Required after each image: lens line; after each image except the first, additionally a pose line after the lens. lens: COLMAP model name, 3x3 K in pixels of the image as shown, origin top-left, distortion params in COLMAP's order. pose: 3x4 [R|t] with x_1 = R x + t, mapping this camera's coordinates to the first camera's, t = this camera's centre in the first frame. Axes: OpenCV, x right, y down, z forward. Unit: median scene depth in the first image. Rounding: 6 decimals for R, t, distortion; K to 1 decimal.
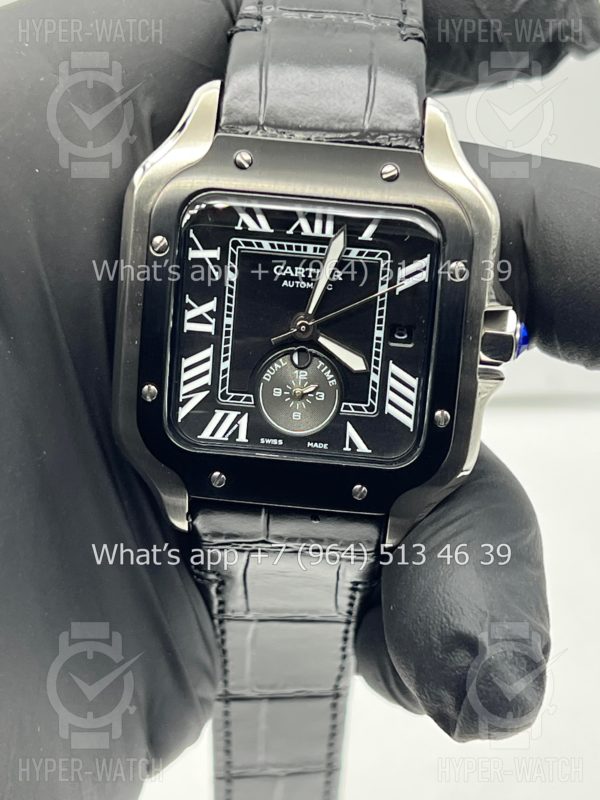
lens RADIAL K [[1920.8, 0, 300.0], [0, 1920.8, 400.0], [0, 0, 1]] dist [0.214837, -0.562808]
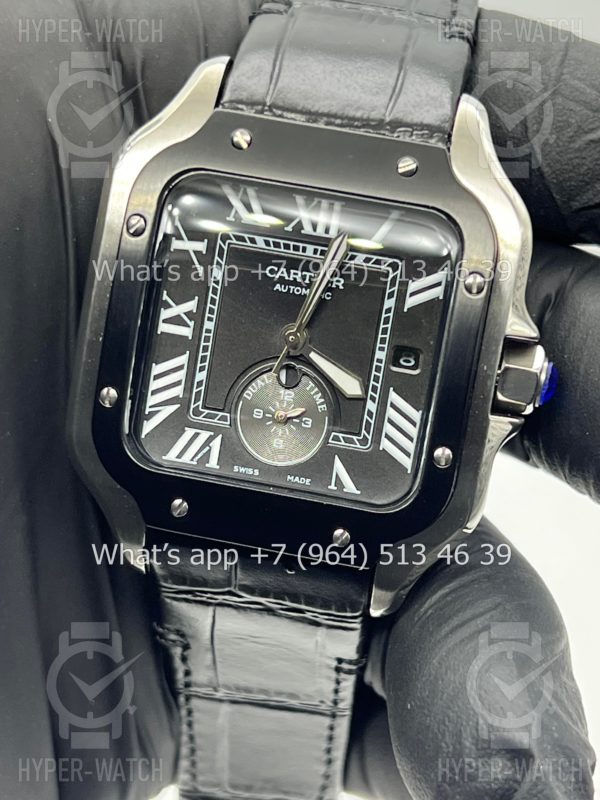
lens RADIAL K [[1920.8, 0, 300.0], [0, 1920.8, 400.0], [0, 0, 1]] dist [0.214837, -0.562808]
pose [[0.992626, 0.091788, -0.079178, 0.075020], [-0.099988, 0.989250, -0.106707, 0.080483], [0.068532, 0.113837, 0.991133, 0.147376]]
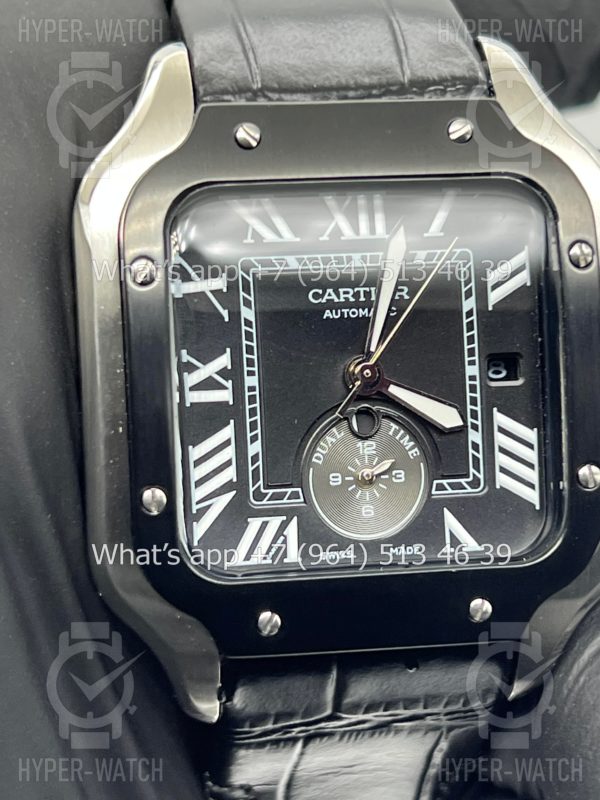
lens RADIAL K [[1920.8, 0, 300.0], [0, 1920.8, 400.0], [0, 0, 1]] dist [0.214837, -0.562808]
pose [[0.973421, -0.128774, 0.189389, -0.147378], [0.157057, 0.977213, -0.142788, 0.062765], [-0.166686, 0.168738, 0.971464, 0.351536]]
